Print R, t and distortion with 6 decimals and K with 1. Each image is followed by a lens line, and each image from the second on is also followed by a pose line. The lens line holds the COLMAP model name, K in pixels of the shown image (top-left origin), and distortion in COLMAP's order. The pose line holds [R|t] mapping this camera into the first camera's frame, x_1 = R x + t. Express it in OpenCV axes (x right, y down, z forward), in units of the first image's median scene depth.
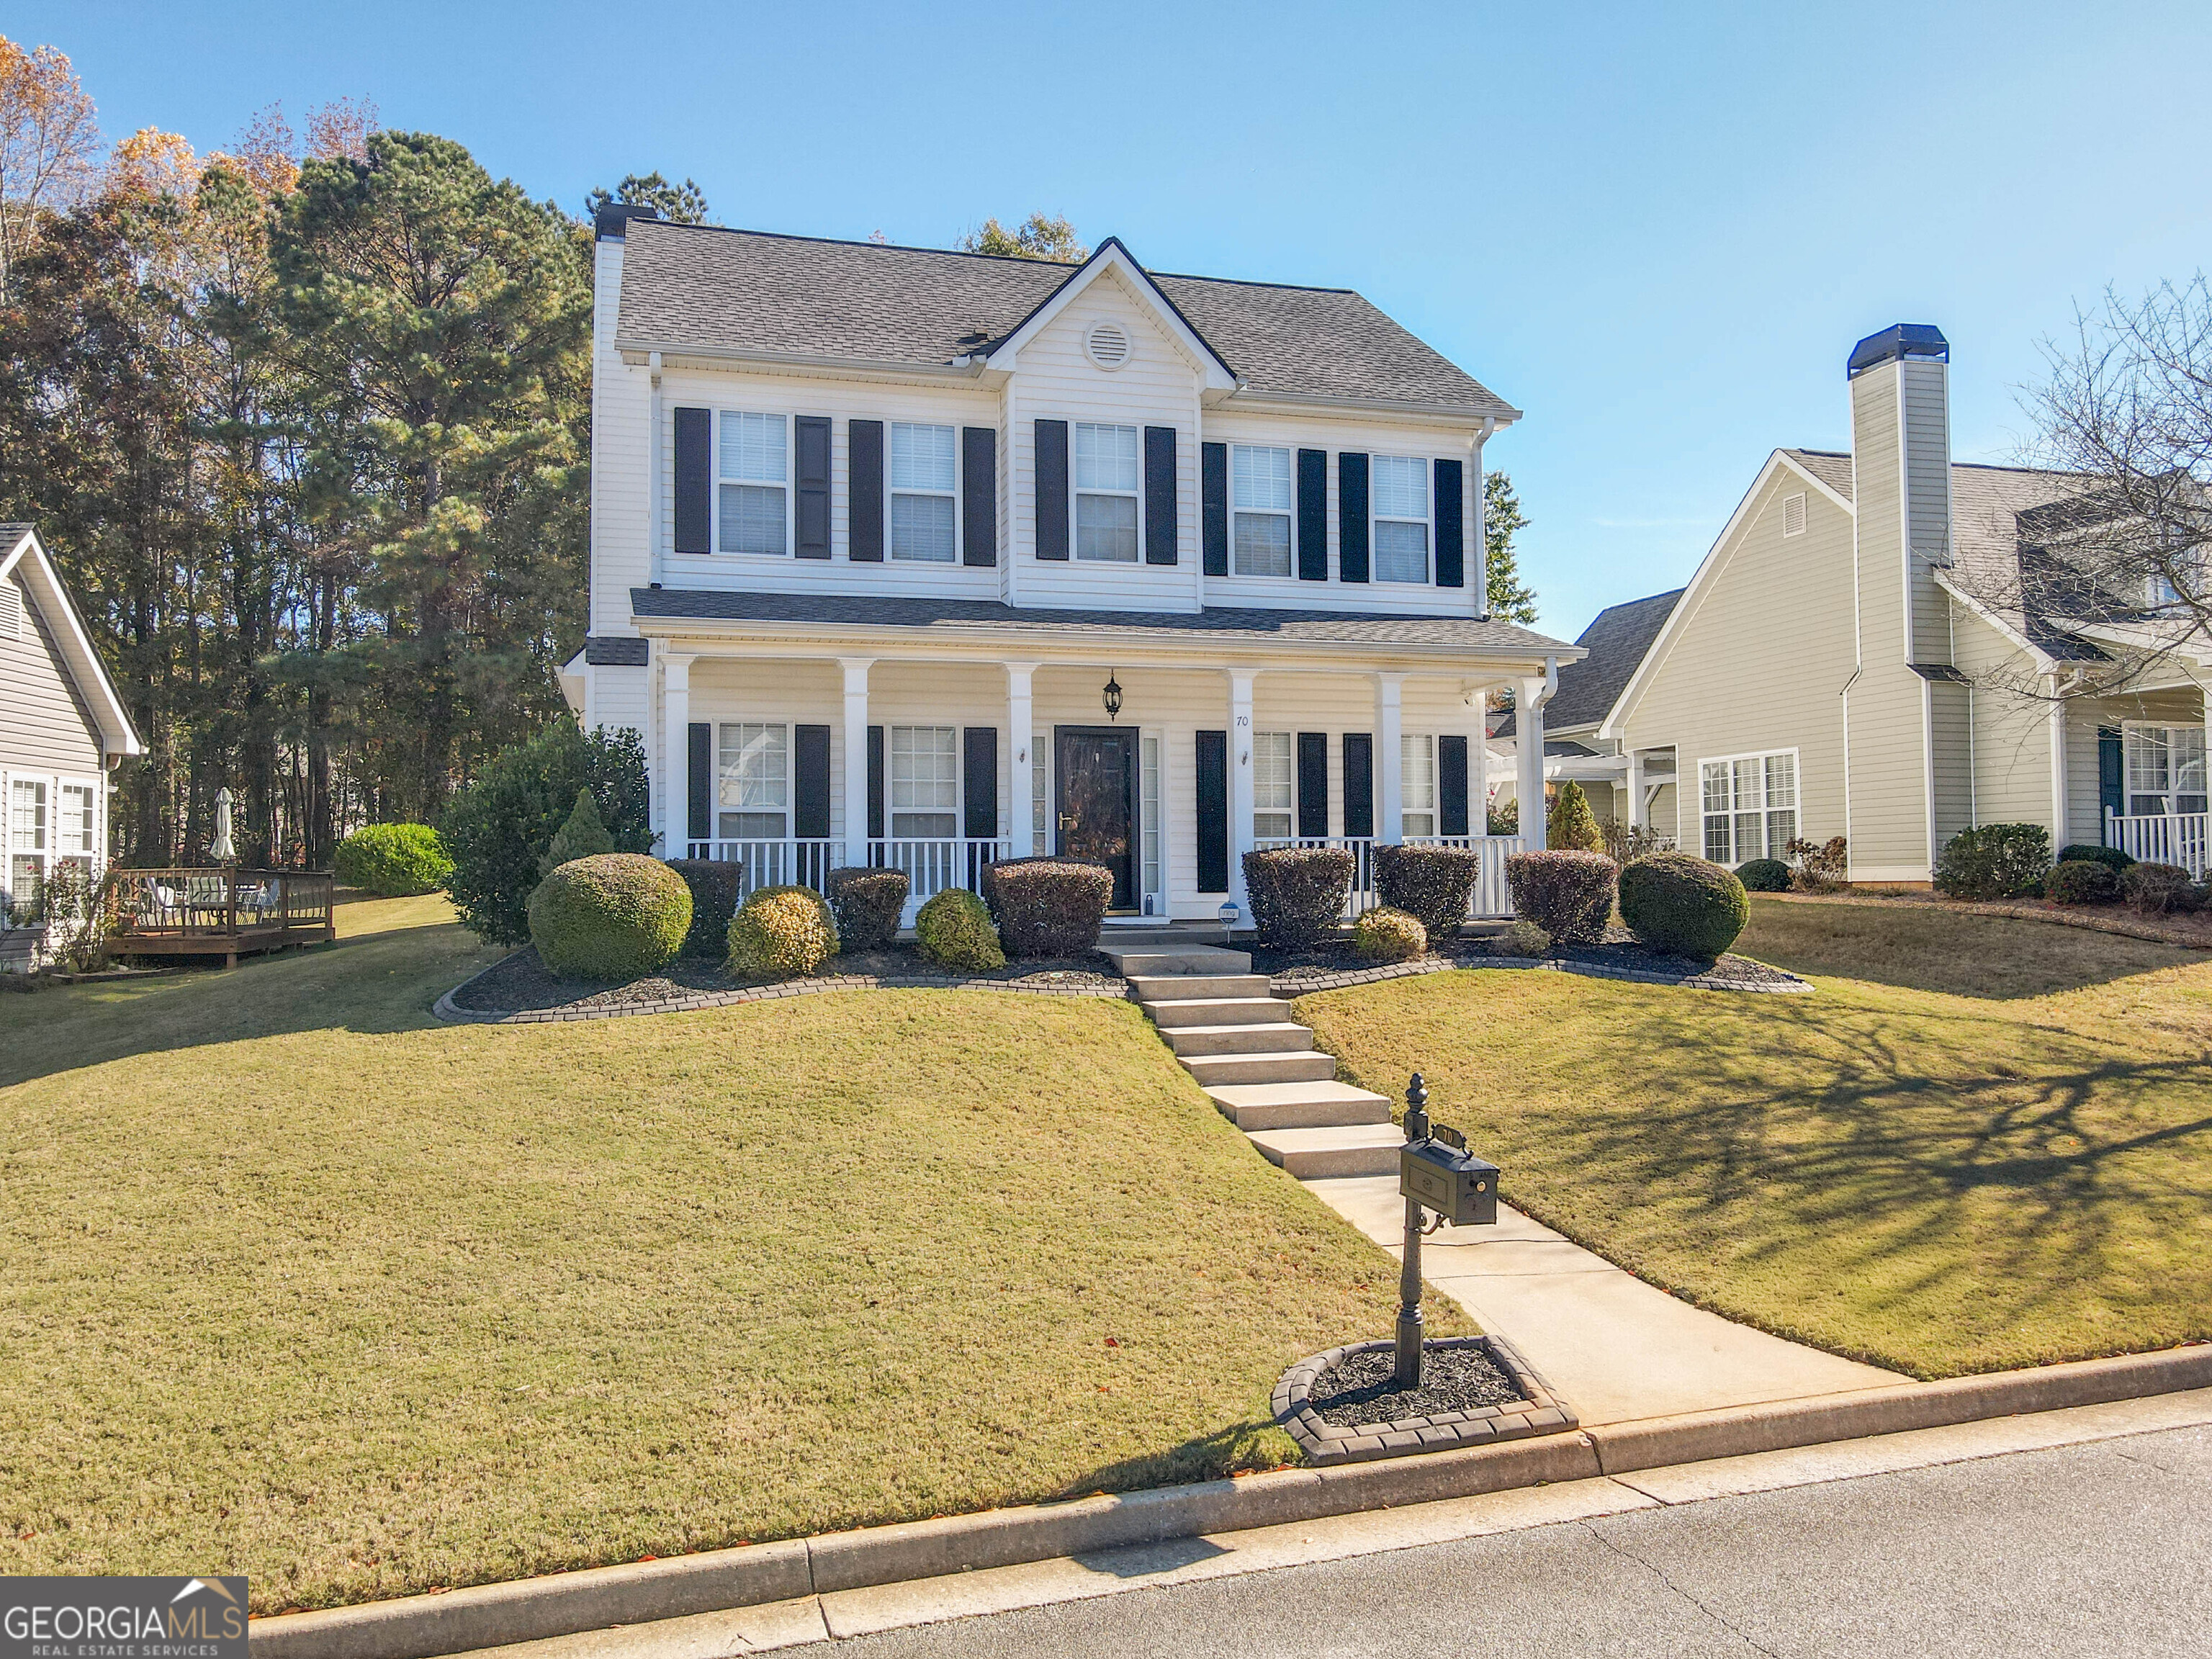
lens RADIAL K [[1630.9, 0, 1121.4], [0, 1630.9, 826.7], [0, 0, 1]] dist [0.014079, -0.006446]
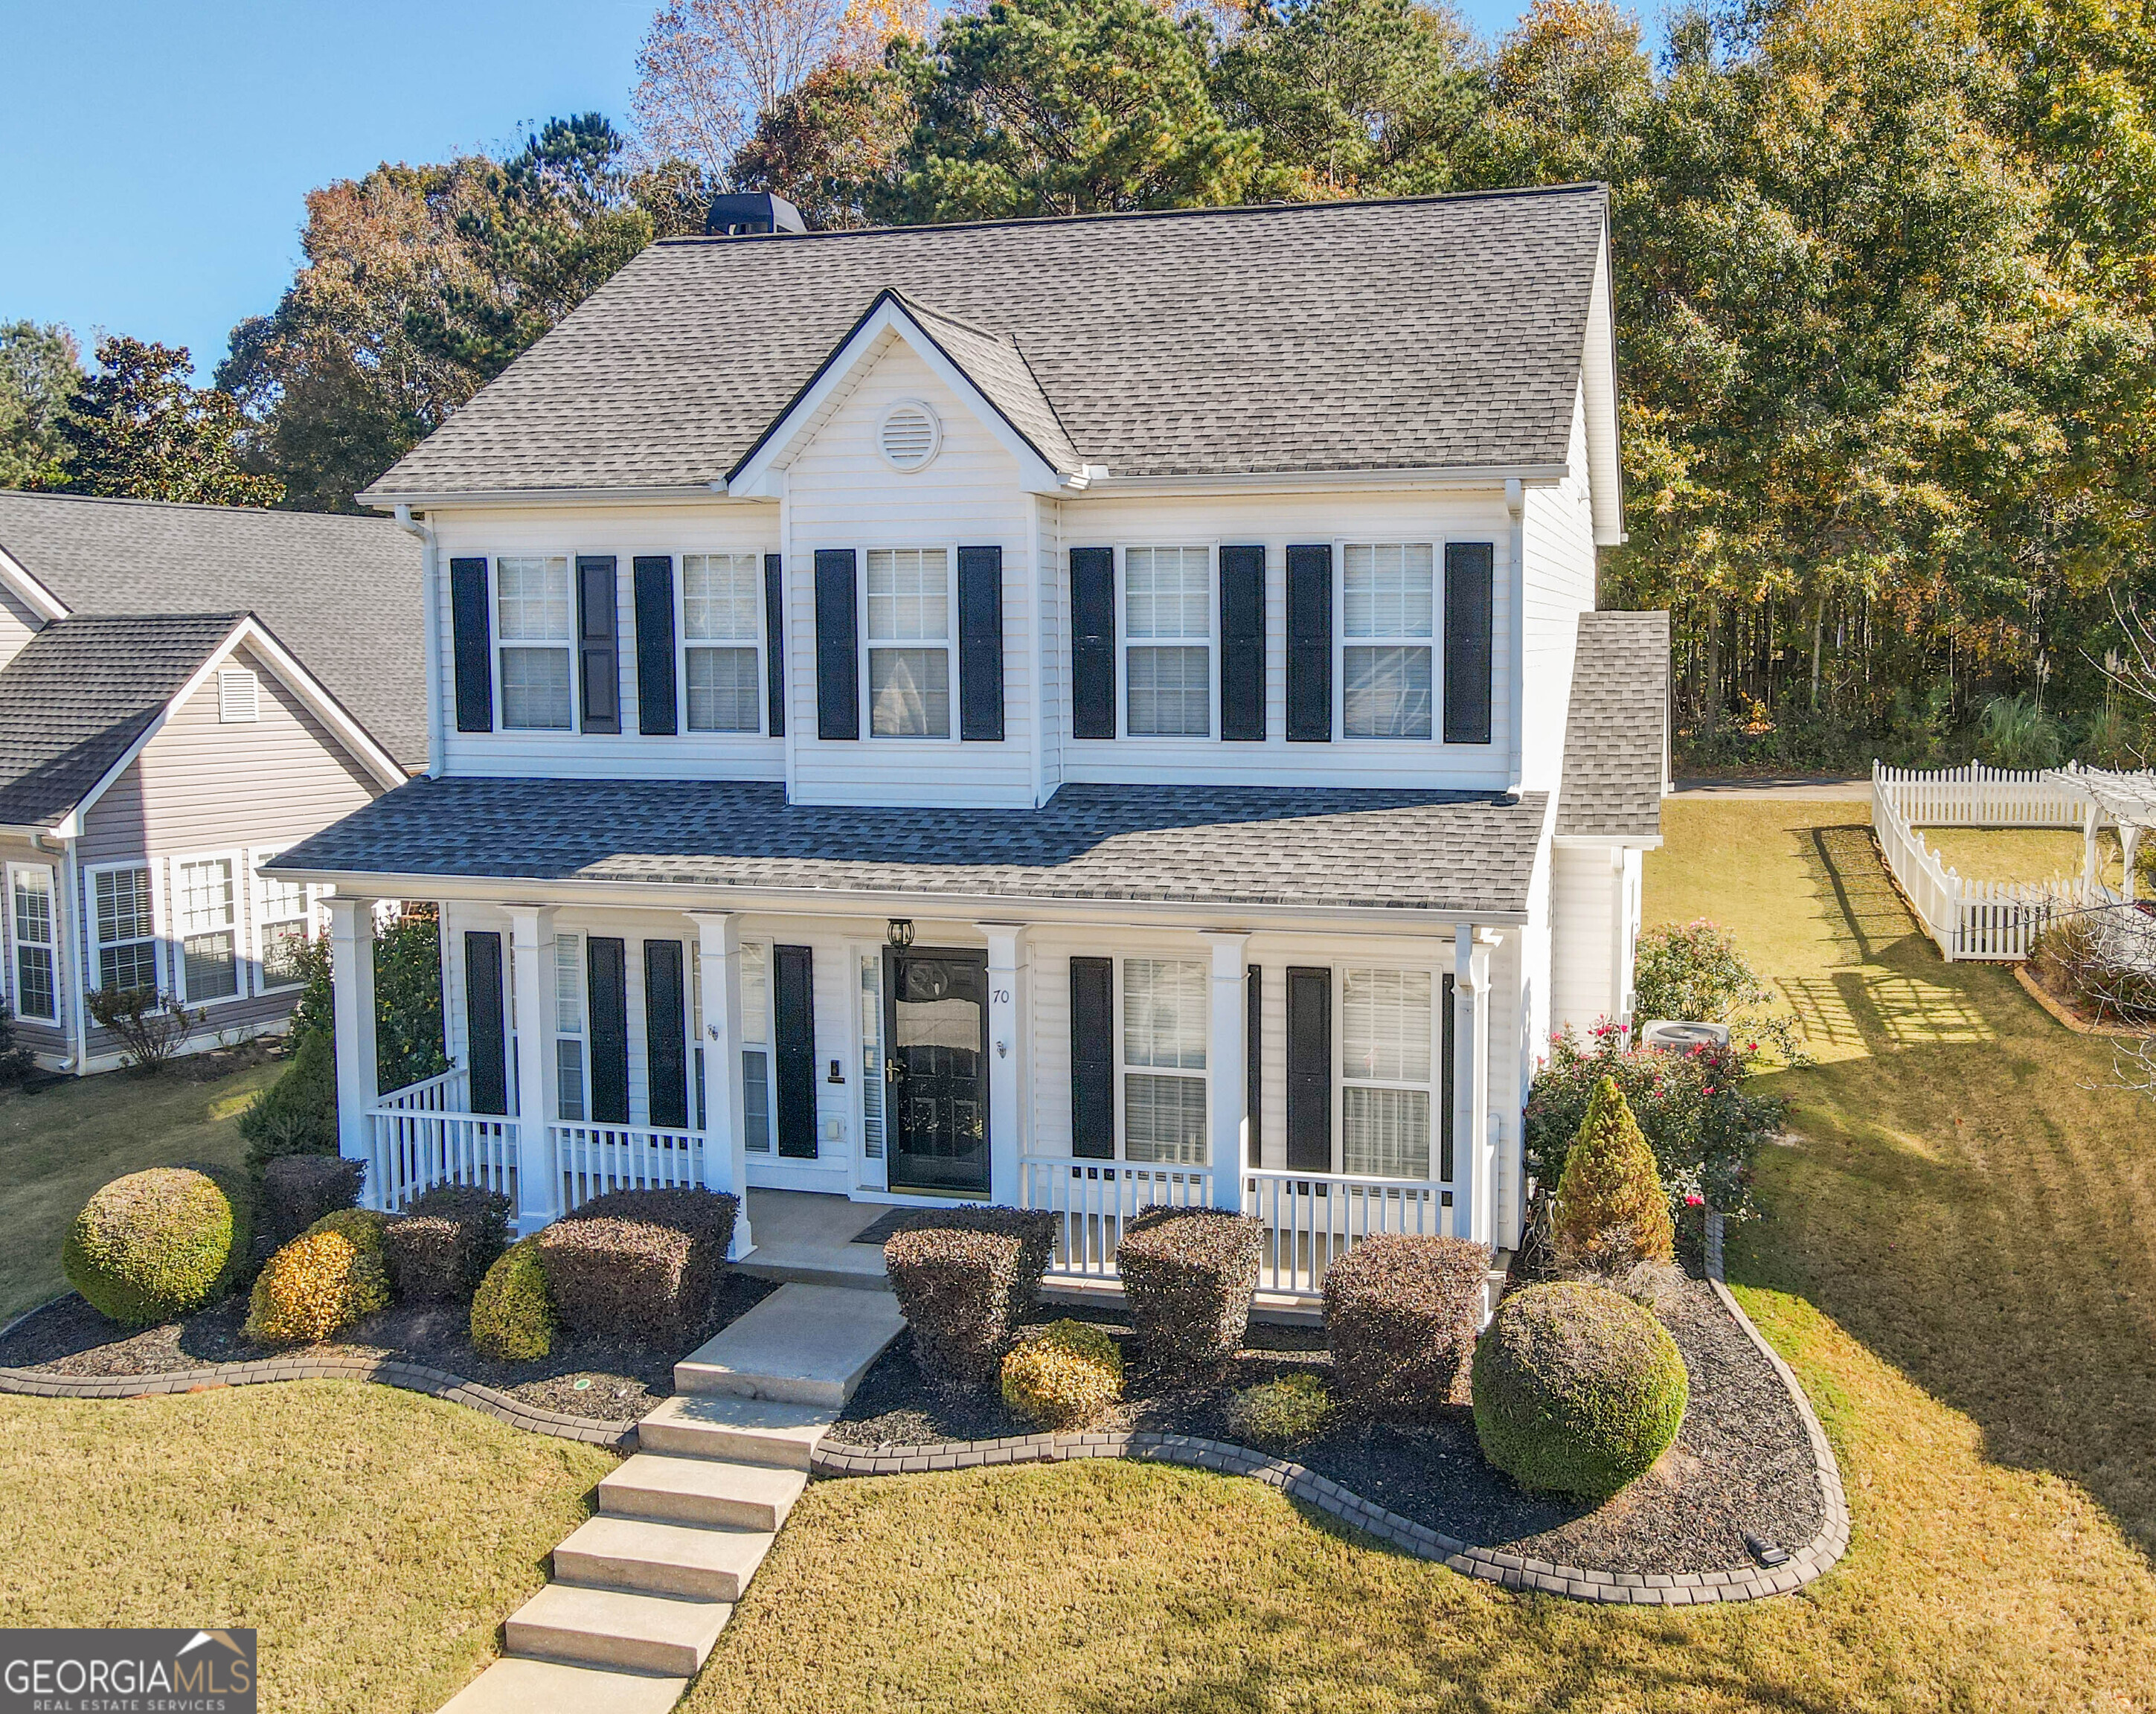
lens RADIAL K [[1813.7, 0, 1242.5], [0, 1813.7, 796.0], [0, 0, 1]] dist [0.005831, 0.015366]
pose [[0.862015, 0.053027, -0.504102, 0.512583], [0.009885, 0.992565, 0.121311, -0.226108], [0.506787, -0.109555, 0.855082, 0.363826]]
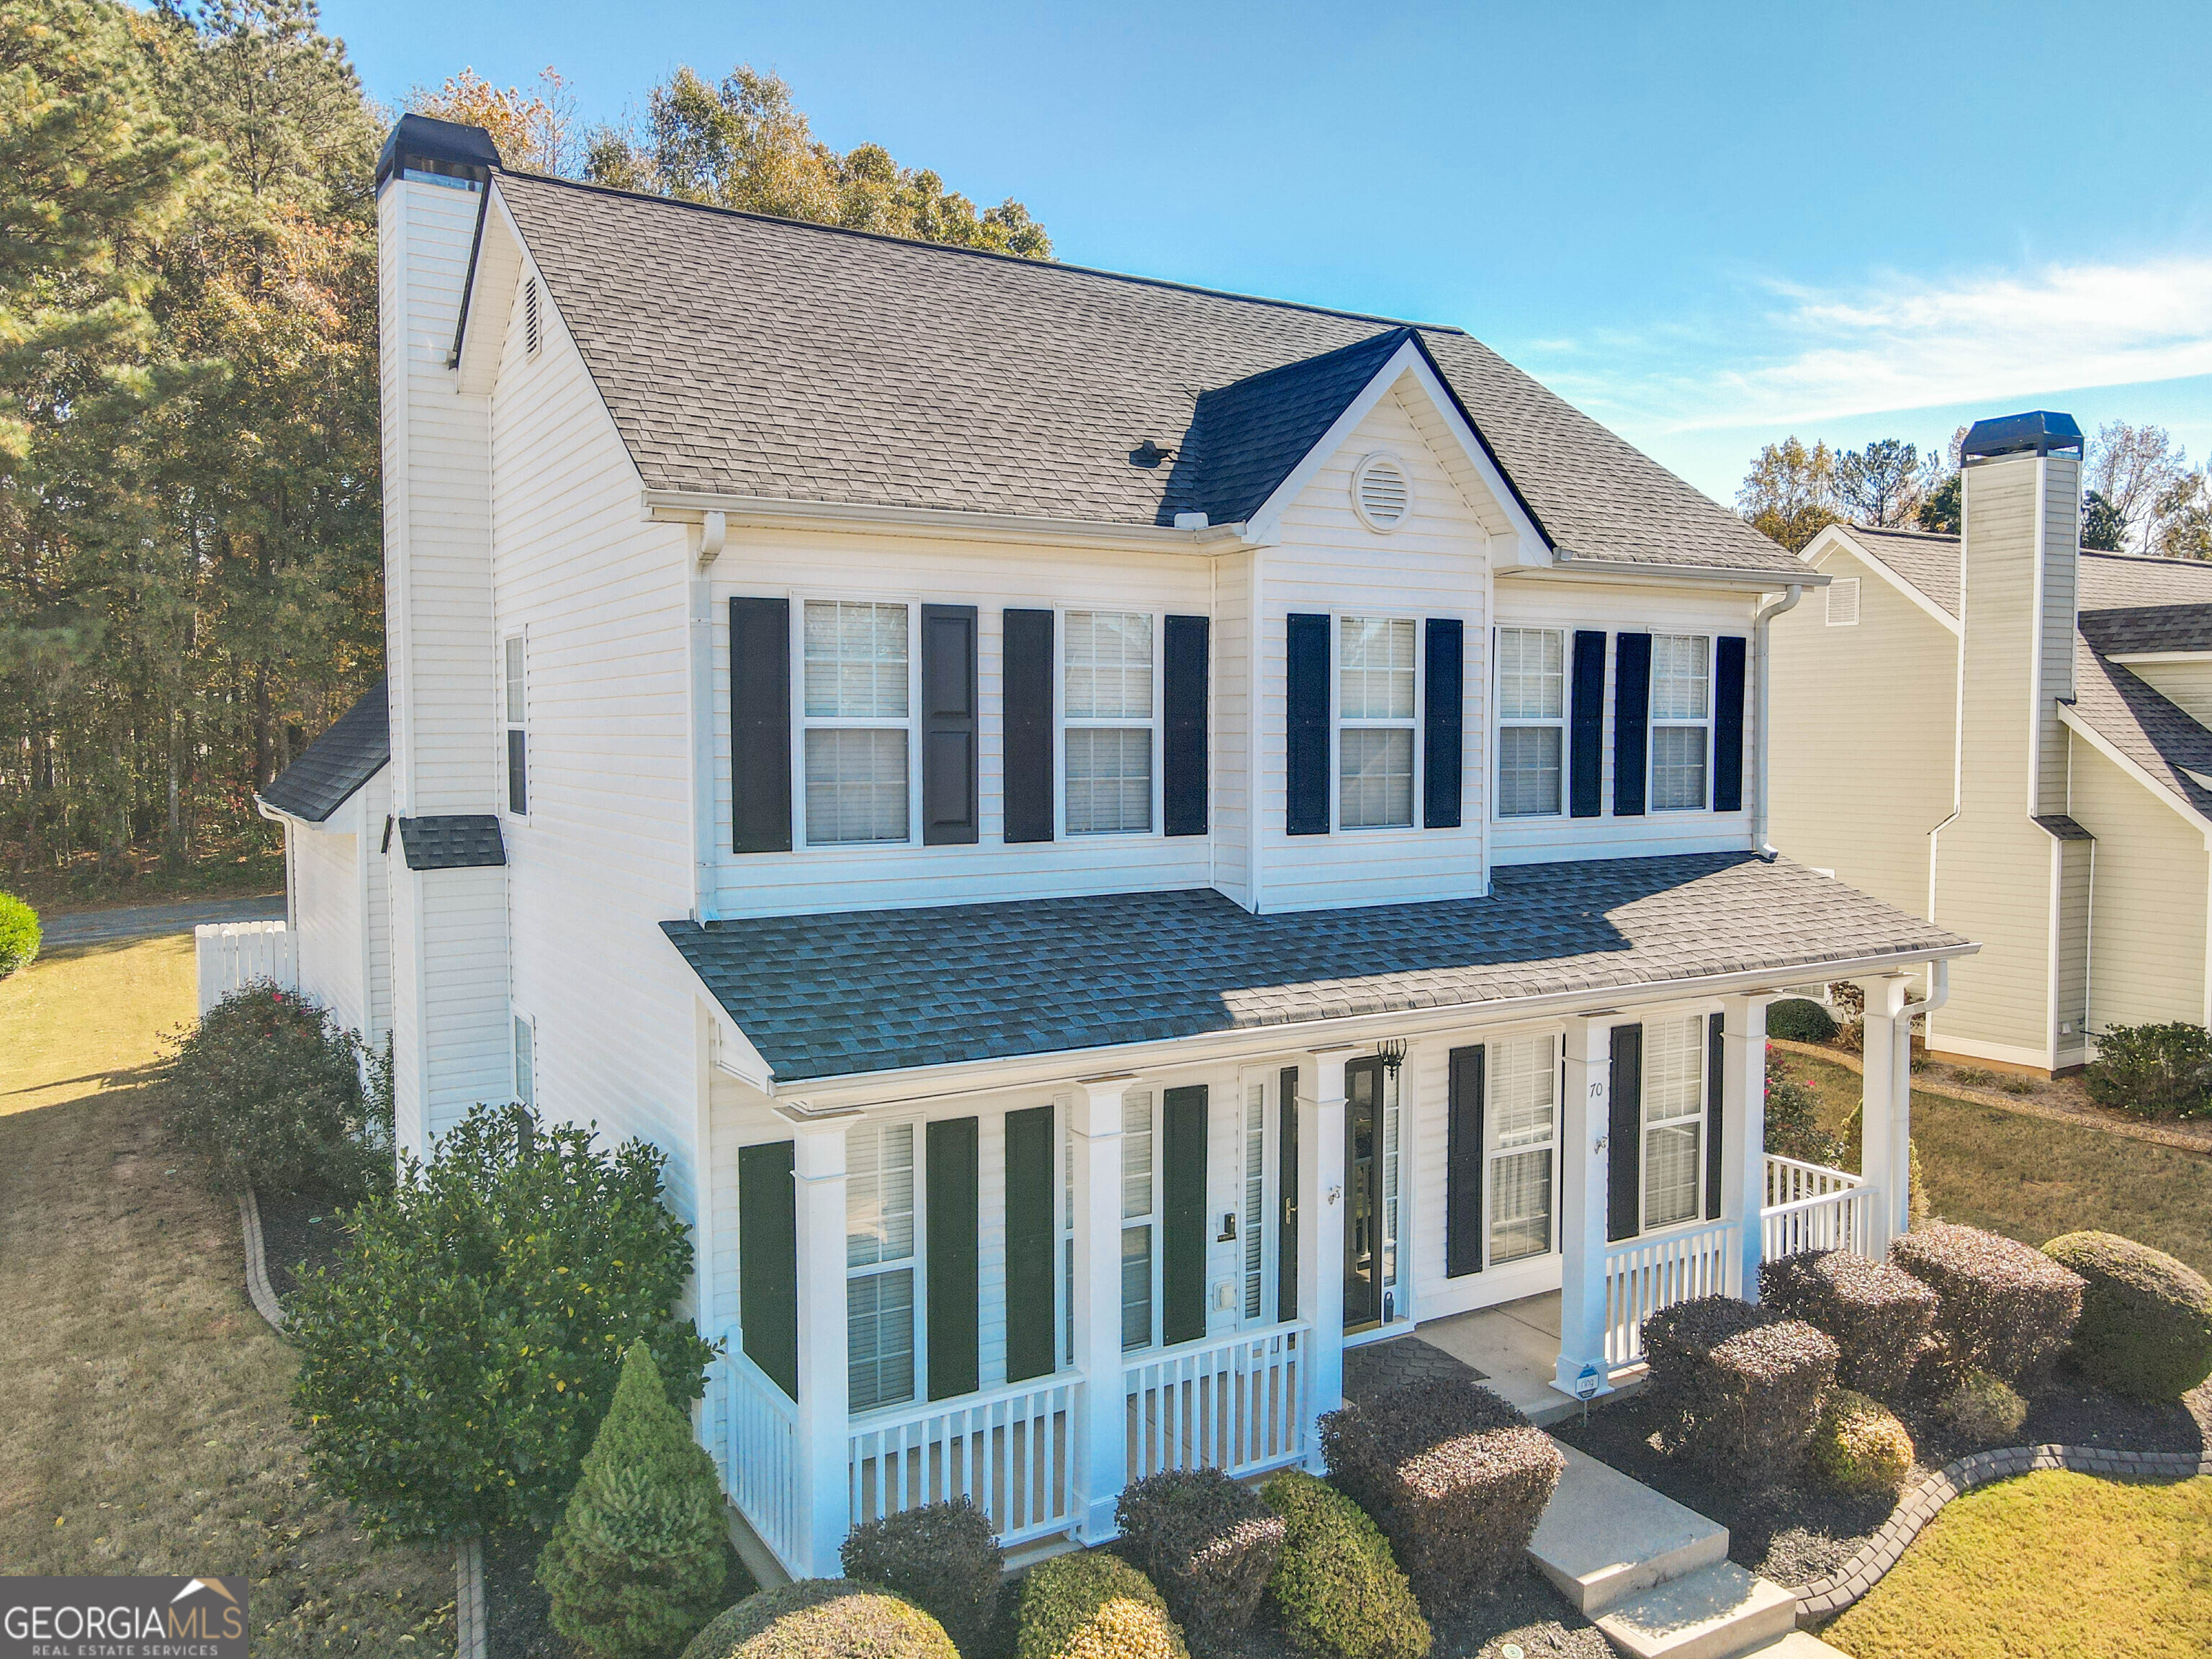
lens RADIAL K [[1630.9, 0, 1113.9], [0, 1630.9, 825.5], [0, 0, 1]] dist [0.014079, -0.006446]
pose [[0.967181, -0.006777, 0.253997, -0.267520], [-0.016037, 0.996023, 0.087640, -0.212040], [-0.253581, -0.088837, 0.963226, 0.381231]]
